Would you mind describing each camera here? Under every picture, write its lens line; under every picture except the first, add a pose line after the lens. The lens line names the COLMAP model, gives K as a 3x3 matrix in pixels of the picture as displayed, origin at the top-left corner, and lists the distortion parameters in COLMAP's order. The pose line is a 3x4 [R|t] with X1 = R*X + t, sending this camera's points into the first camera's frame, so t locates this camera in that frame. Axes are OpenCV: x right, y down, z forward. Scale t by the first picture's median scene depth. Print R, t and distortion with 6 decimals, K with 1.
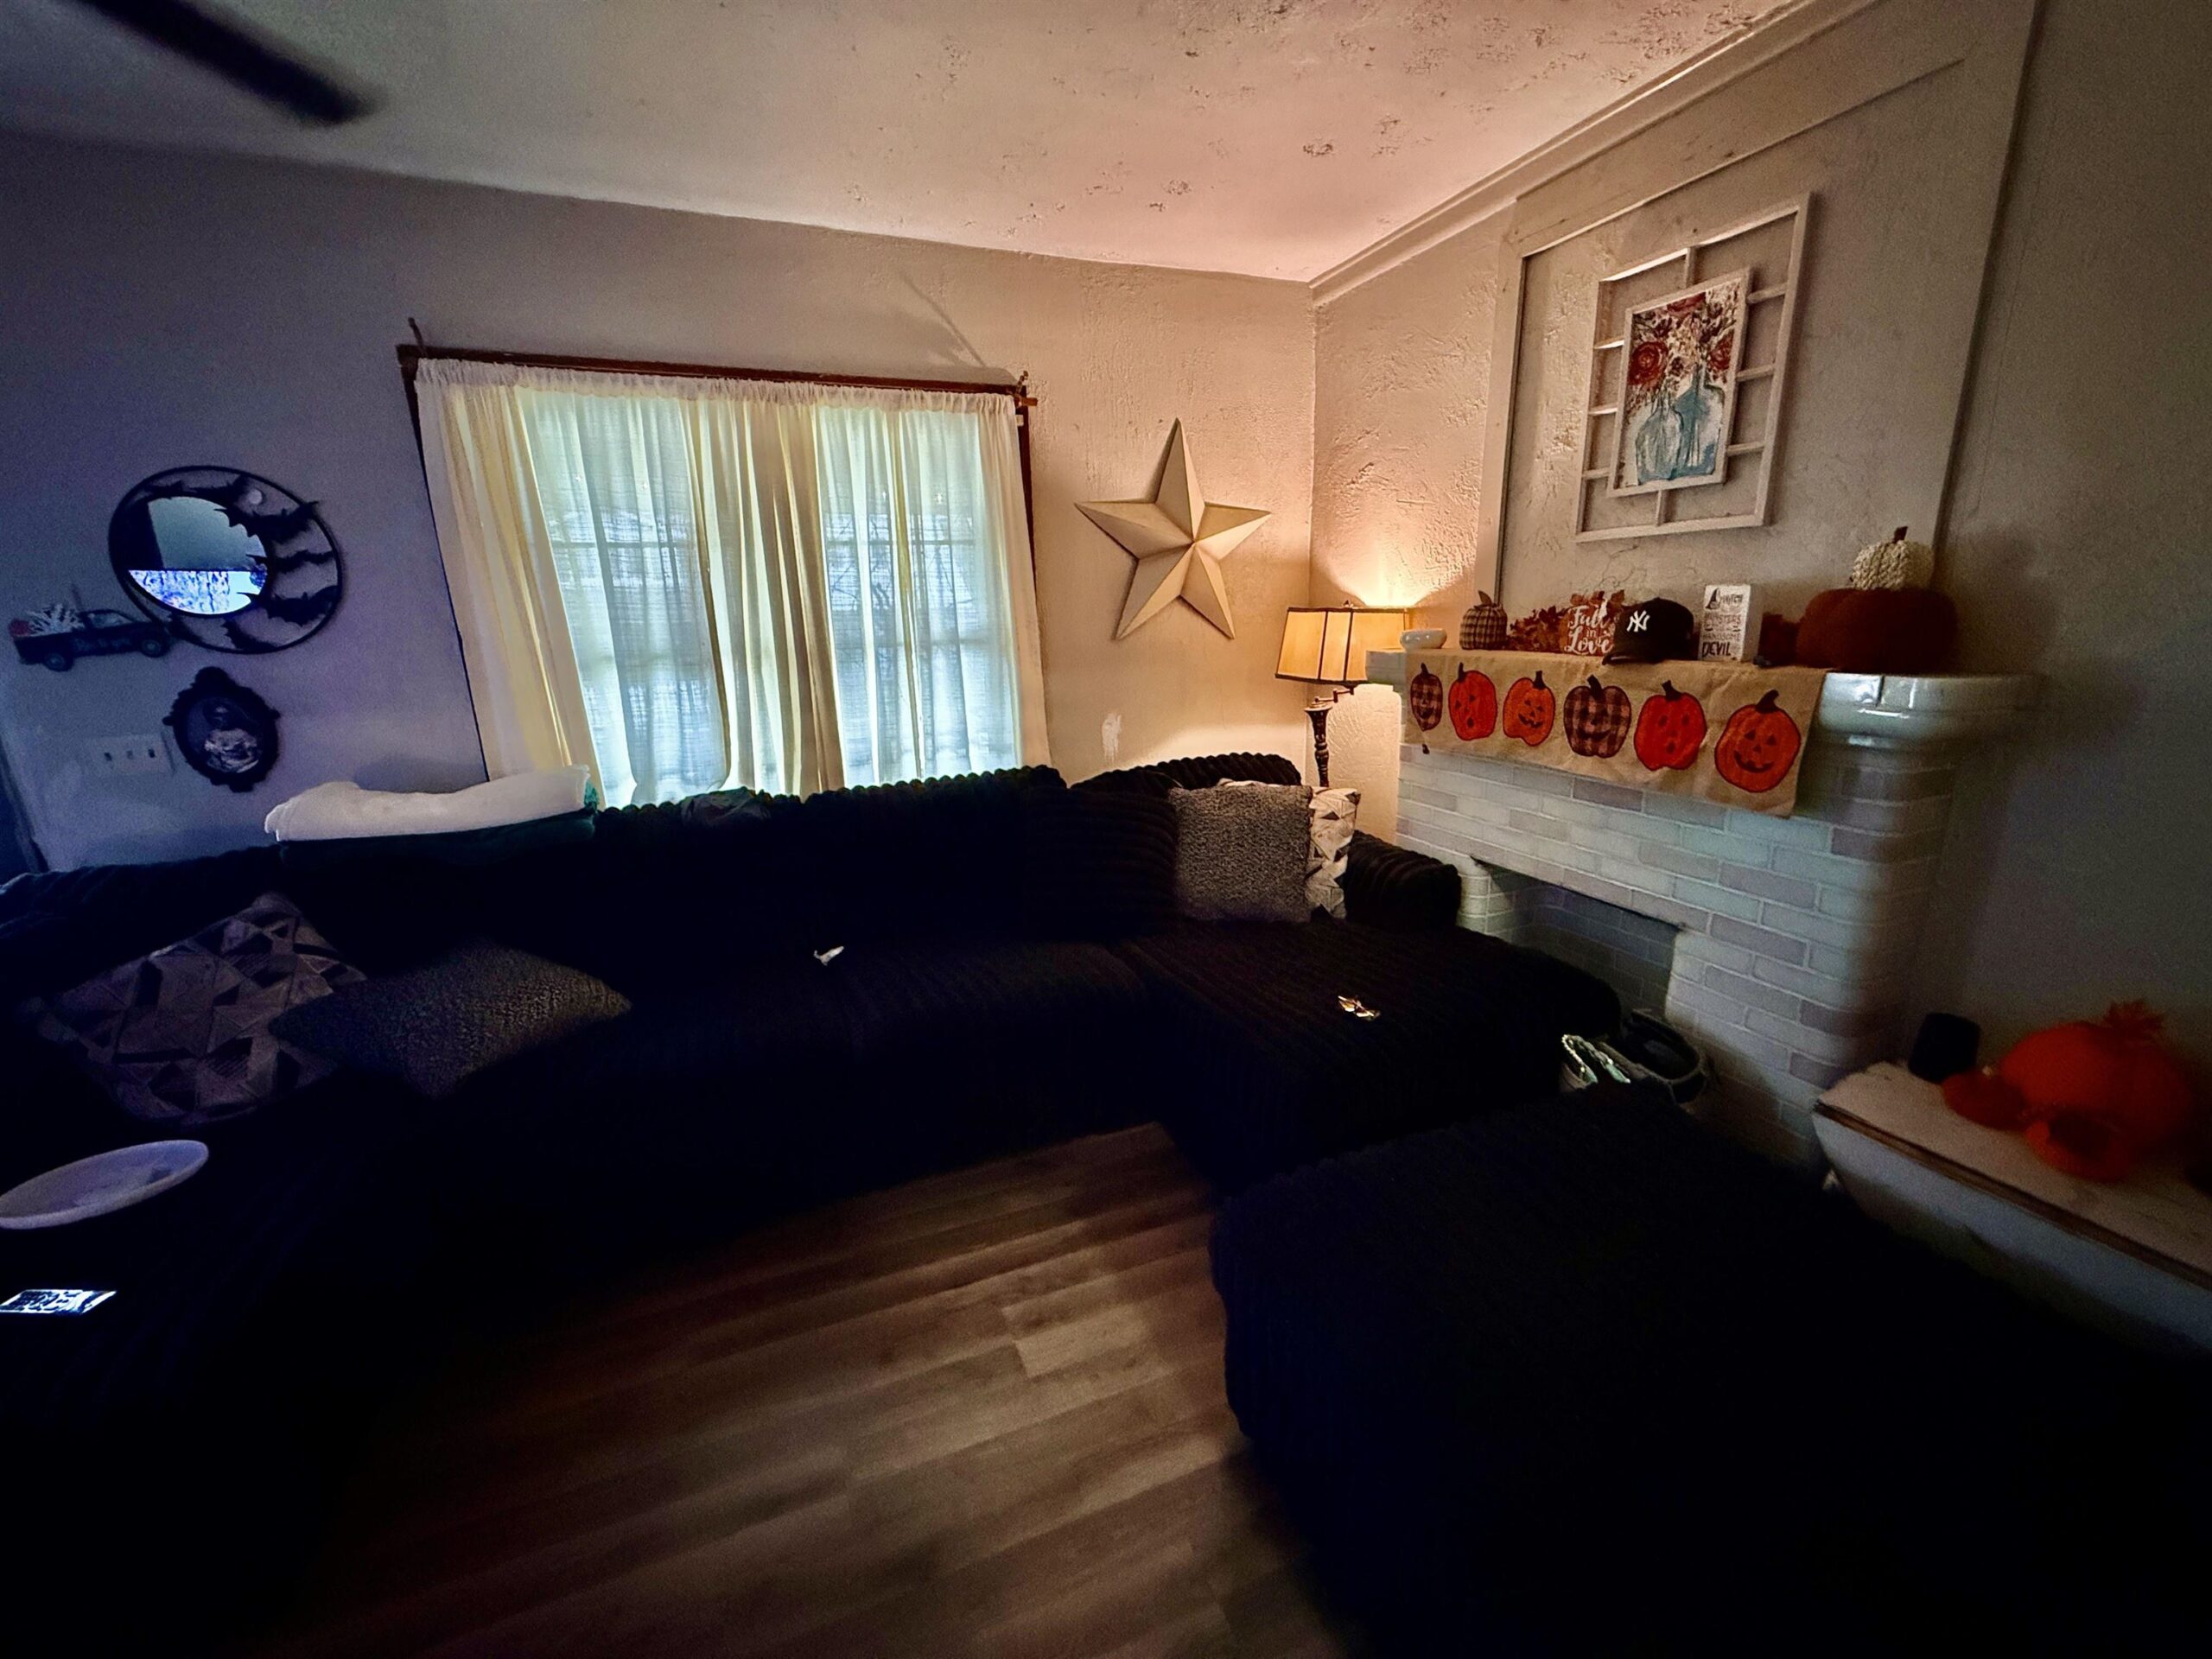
lens RADIAL K [[879.8, 0, 1106.6], [0, 879.8, 826.8], [0, 0, 1]] dist [-0.003806, 0.000461]
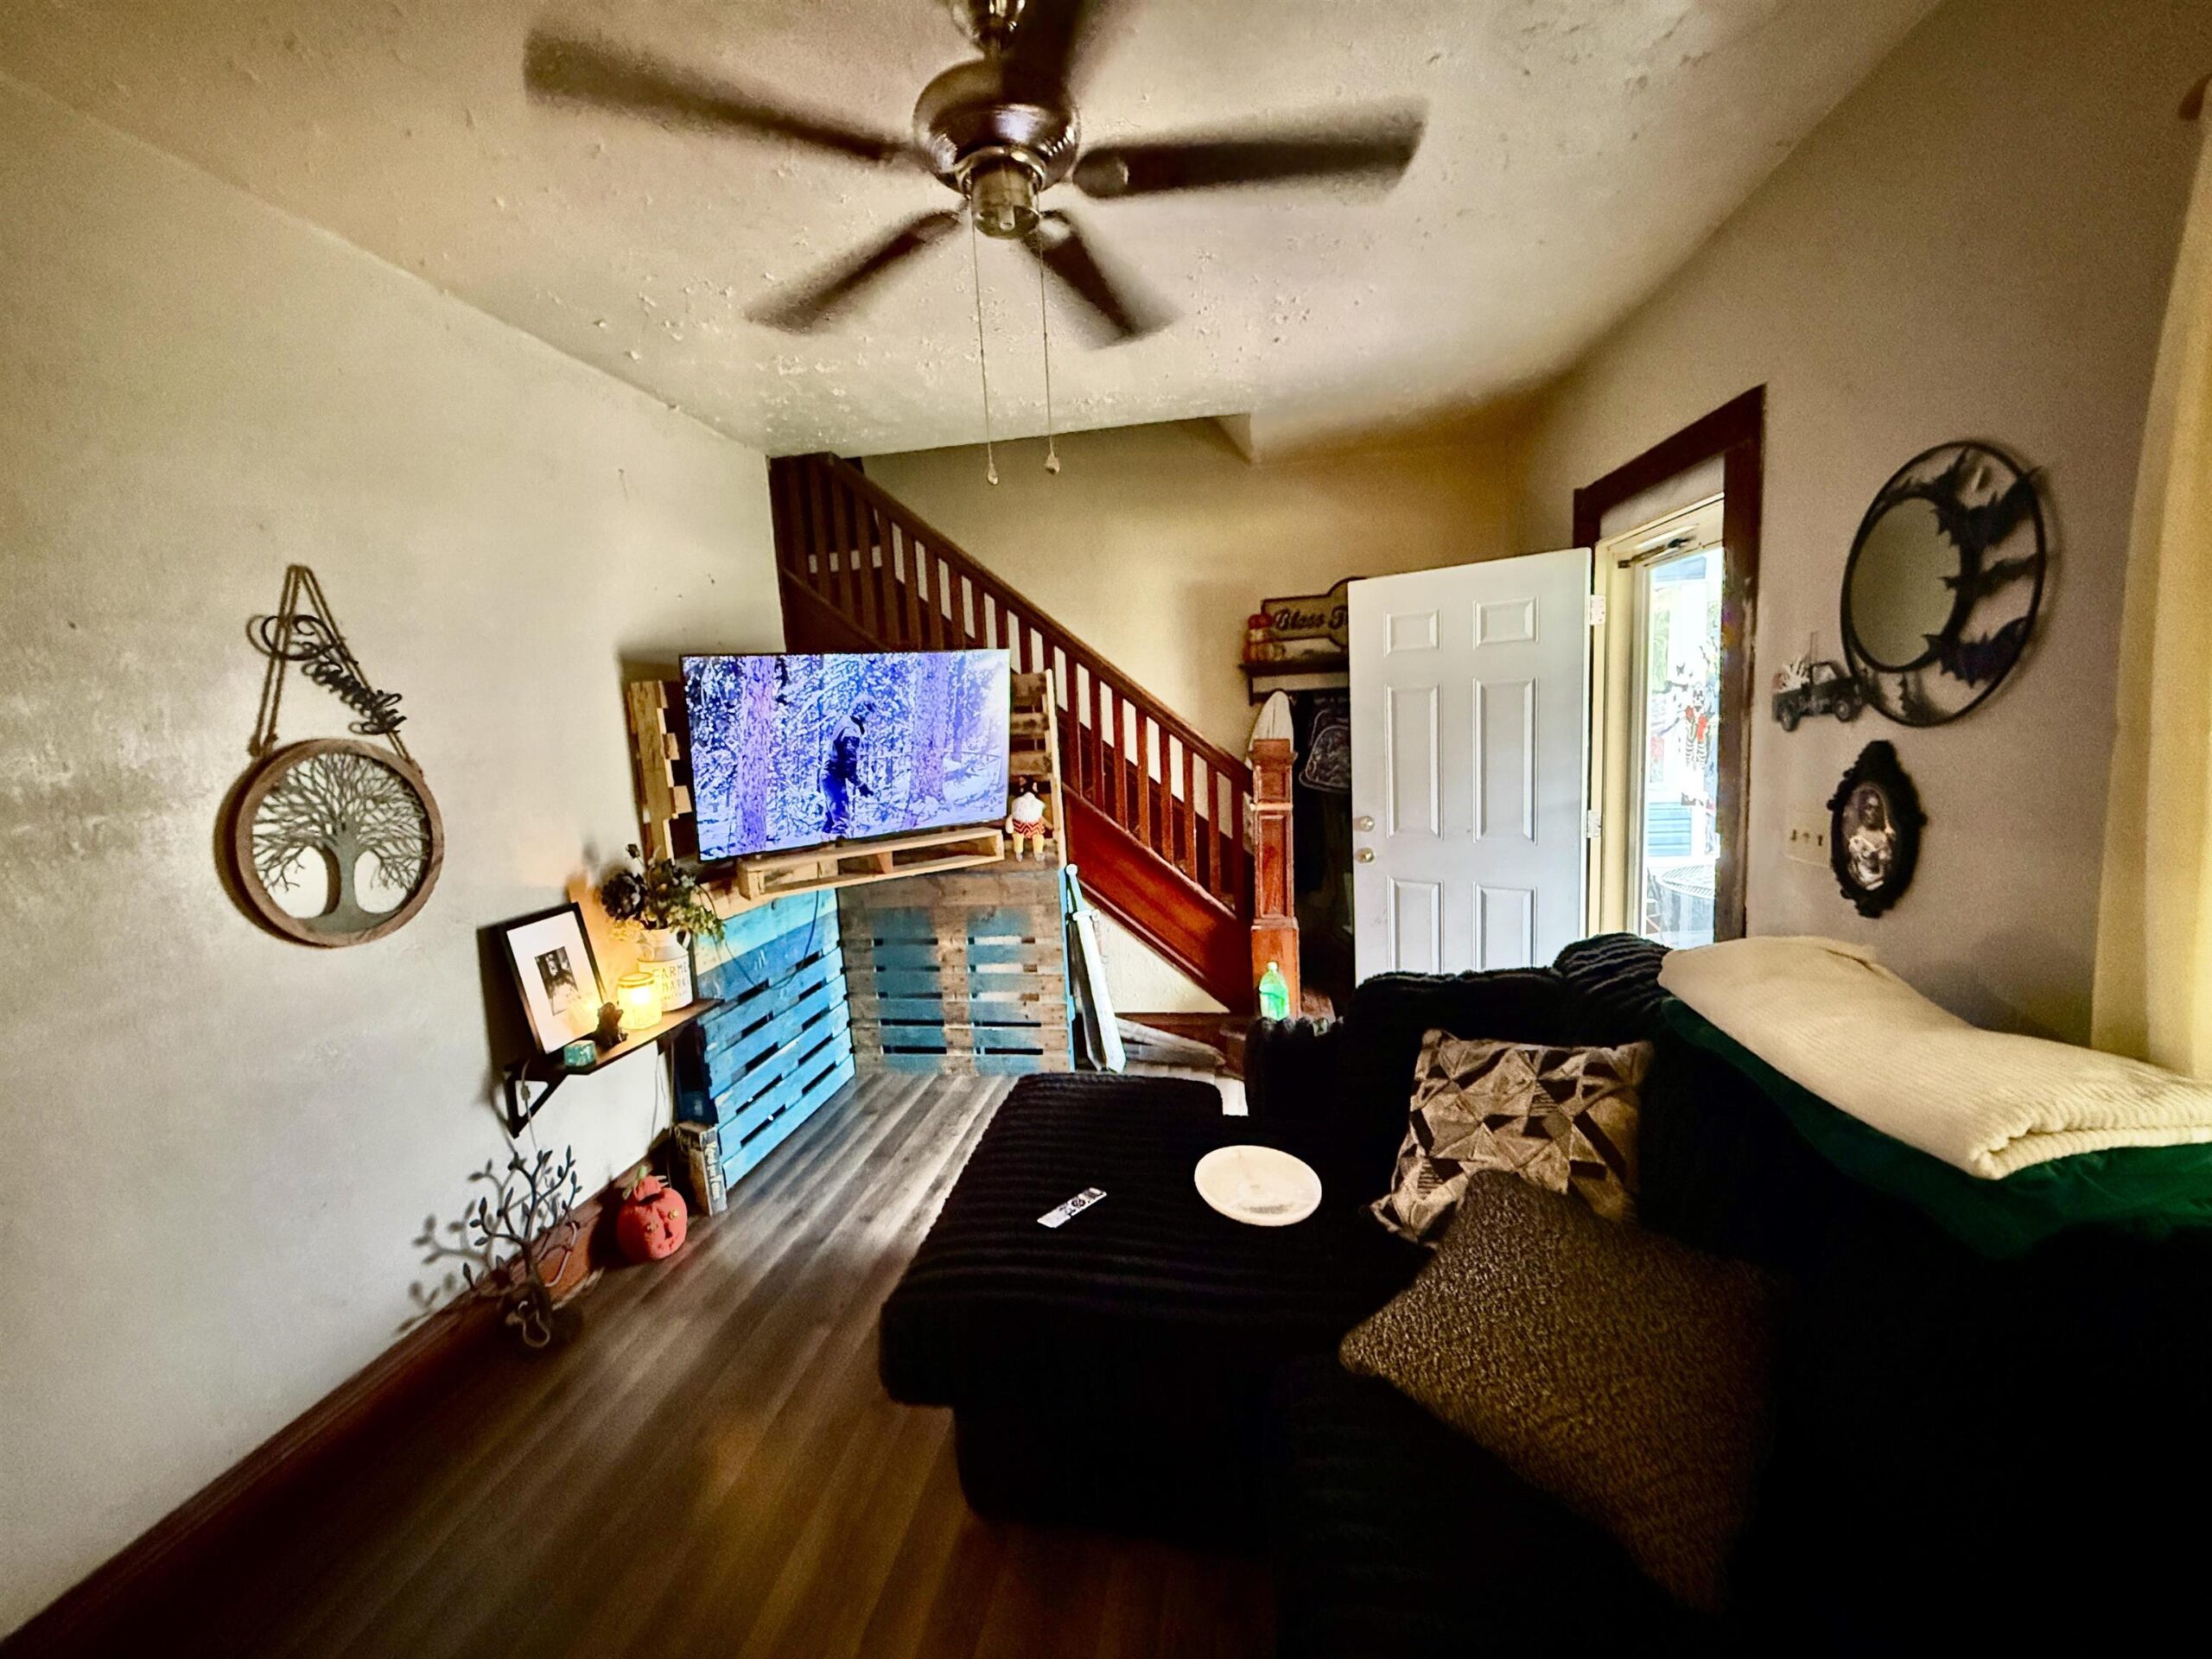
lens RADIAL K [[879.8, 0, 1105.1], [0, 879.8, 825.4], [0, 0, 1]] dist [-0.003806, 0.000461]
pose [[-0.525137, 0.174874, -0.832857, -0.092152], [-0.135851, 0.948884, 0.284894, -0.233980], [0.840105, 0.262752, -0.474537, 0.827309]]
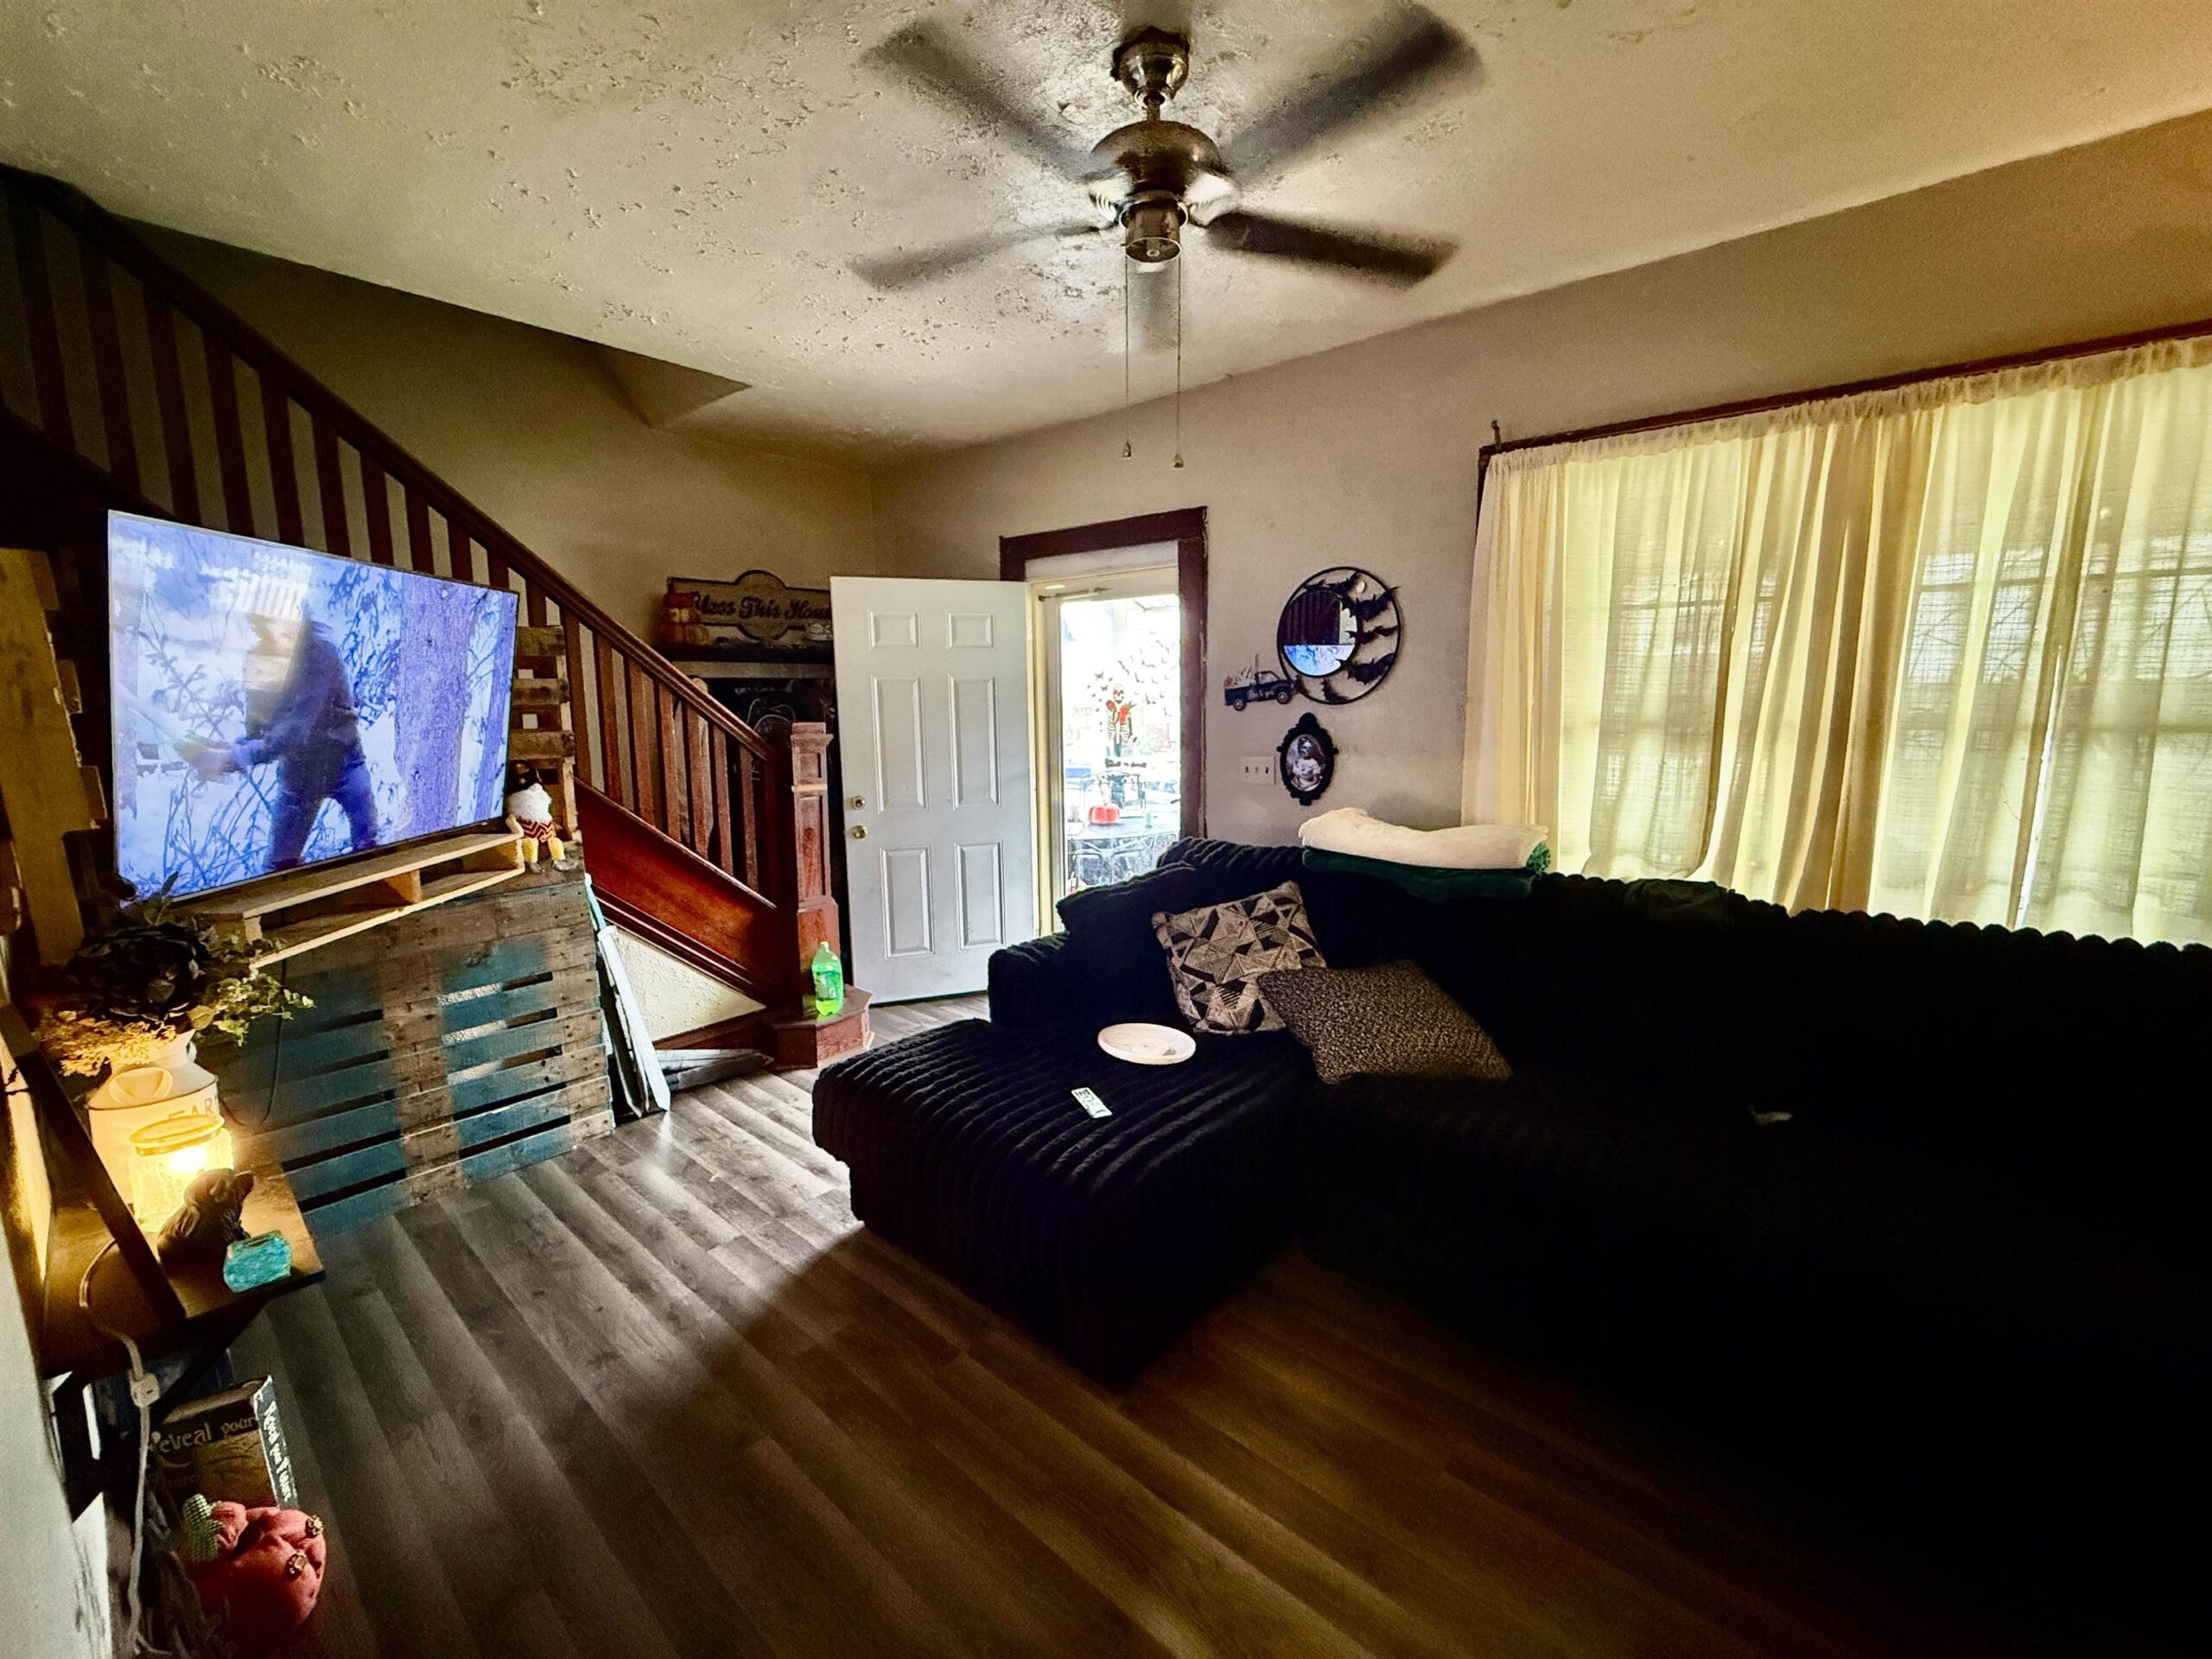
lens RADIAL K [[879.8, 0, 1100.4], [0, 879.8, 824.3], [0, 0, 1]] dist [-0.003806, 0.000461]
pose [[0.454060, 0.154942, -0.877395, 0.059235], [-0.221351, 0.973506, 0.057363, -0.019890], [0.863037, 0.168166, 0.476326, 0.096324]]
